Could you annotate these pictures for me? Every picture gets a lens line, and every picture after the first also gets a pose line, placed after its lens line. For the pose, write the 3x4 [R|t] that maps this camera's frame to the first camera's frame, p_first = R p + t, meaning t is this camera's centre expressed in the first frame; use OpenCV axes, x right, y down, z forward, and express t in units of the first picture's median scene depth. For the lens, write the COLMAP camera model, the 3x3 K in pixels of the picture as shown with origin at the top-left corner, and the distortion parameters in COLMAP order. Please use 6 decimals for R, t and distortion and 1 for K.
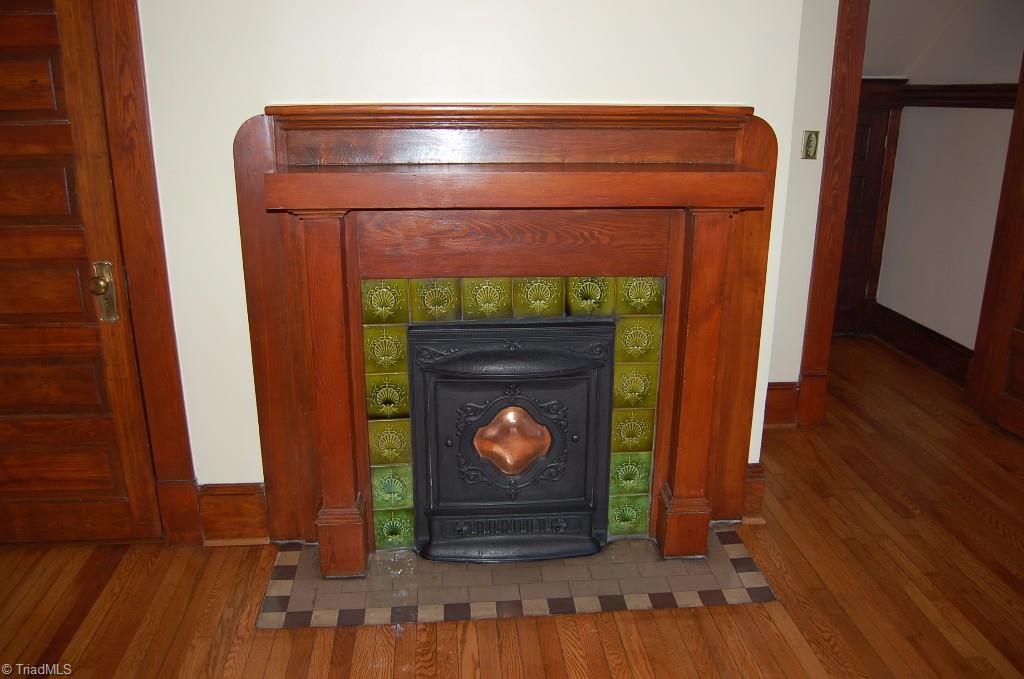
lens RADIAL K [[804.0, 0, 501.6], [0, 804.0, 336.6], [0, 0, 1]] dist [-0.089117, 0.042634]
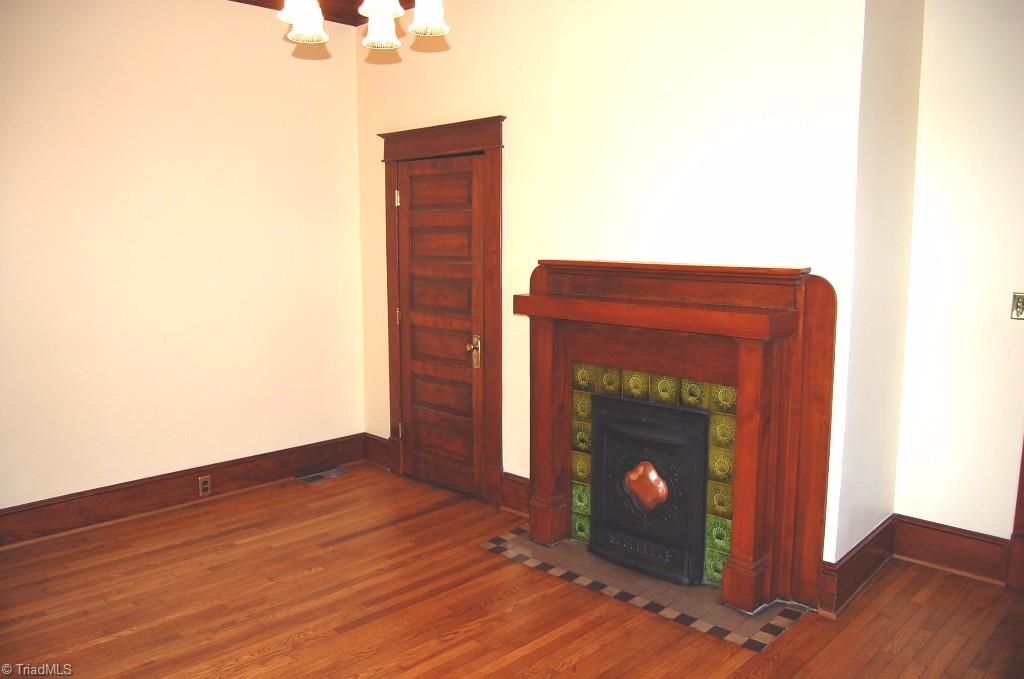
lens RADIAL K [[804.0, 0, 511.9], [0, 804.0, 336.4], [0, 0, 1]] dist [-0.089117, 0.042634]
pose [[0.657694, 0.096059, -0.747135, 0.942833], [-0.221517, 0.972645, -0.069947, 0.021567], [0.719978, 0.211507, 0.660982, -0.204005]]
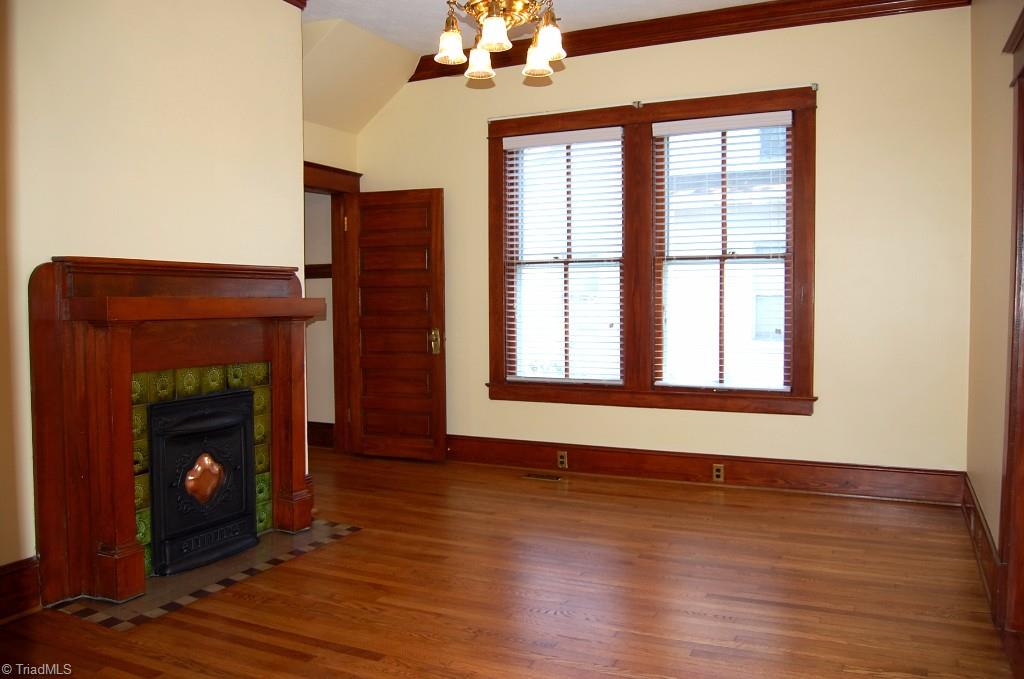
lens RADIAL K [[804.0, 0, 515.1], [0, 804.0, 337.4], [0, 0, 1]] dist [-0.089117, 0.042634]
pose [[0.501525, -0.044624, 0.863991, -0.998391], [0.260502, 0.960110, -0.101627, 0.185093], [-0.824991, 0.276040, 0.493144, -0.296702]]
